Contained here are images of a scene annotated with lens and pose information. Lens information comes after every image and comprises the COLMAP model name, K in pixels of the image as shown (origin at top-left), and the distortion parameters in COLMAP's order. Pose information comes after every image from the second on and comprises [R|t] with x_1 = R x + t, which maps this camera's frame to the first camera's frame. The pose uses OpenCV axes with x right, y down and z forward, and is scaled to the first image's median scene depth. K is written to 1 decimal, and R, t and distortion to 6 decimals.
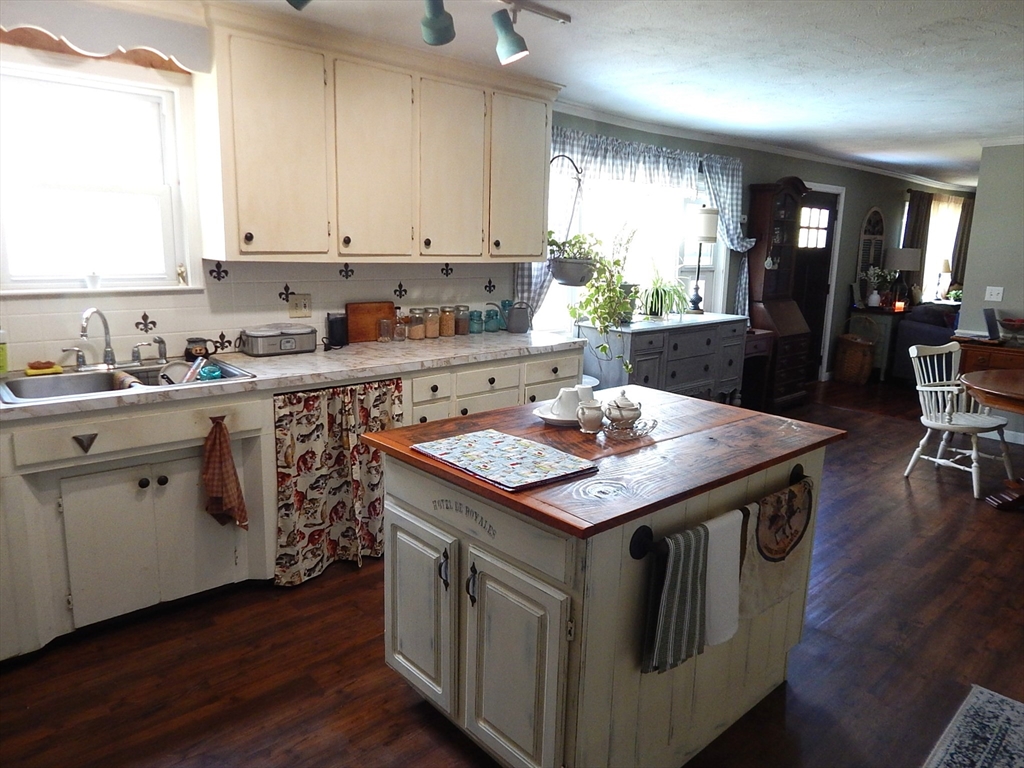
lens RADIAL K [[689.0, 0, 505.9], [0, 689.0, 379.5], [0, 0, 1]] dist [0.016167, -0.008286]
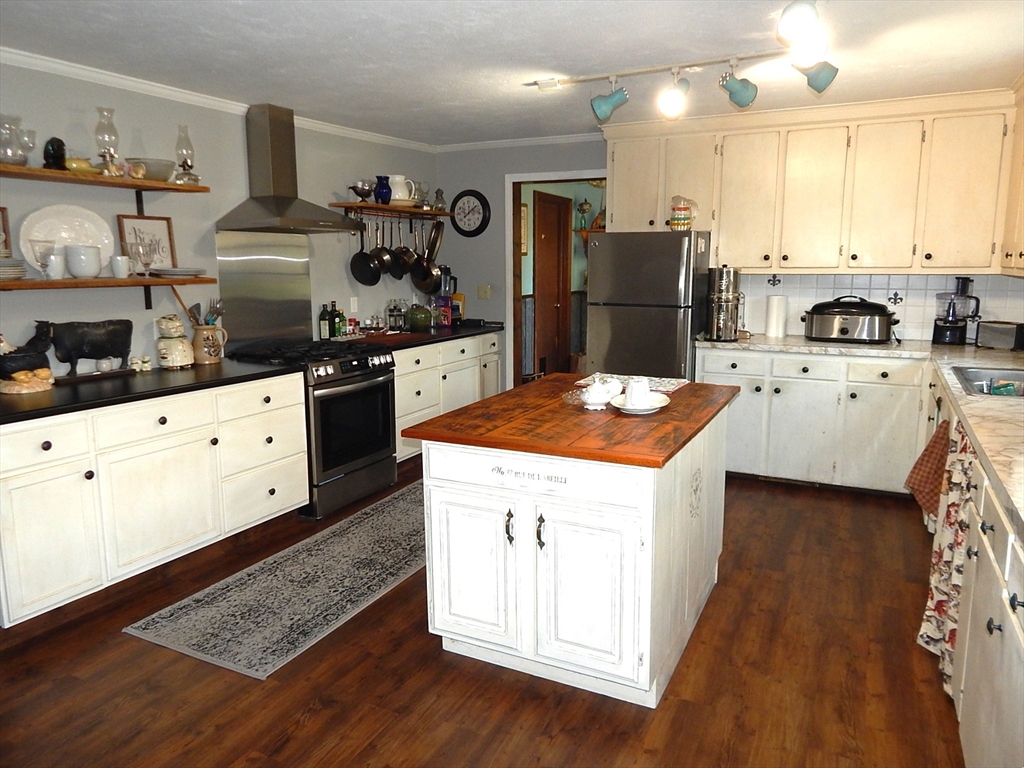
lens RADIAL K [[689.0, 0, 513.3], [0, 689.0, 377.4], [0, 0, 1]] dist [0.016167, -0.008286]
pose [[-0.933402, 0.042615, -0.356294, 0.739459], [-0.085529, 0.937885, 0.336240, -0.376527], [0.348492, 0.344321, -0.871778, 2.034750]]
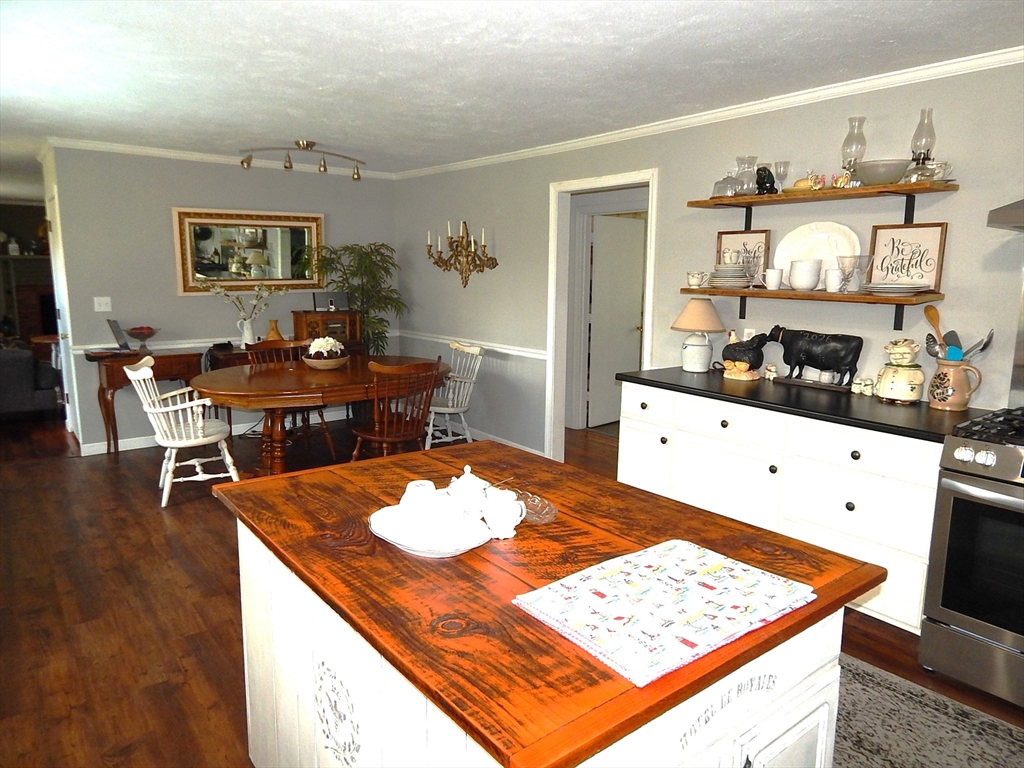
lens RADIAL K [[689.0, 0, 506.3], [0, 689.0, 375.6], [0, 0, 1]] dist [0.016167, -0.008286]
pose [[0.060417, -0.170809, 0.983450, -0.530211], [0.181500, 0.970705, 0.157445, -0.185226], [-0.981533, 0.168984, 0.089649, 0.931525]]
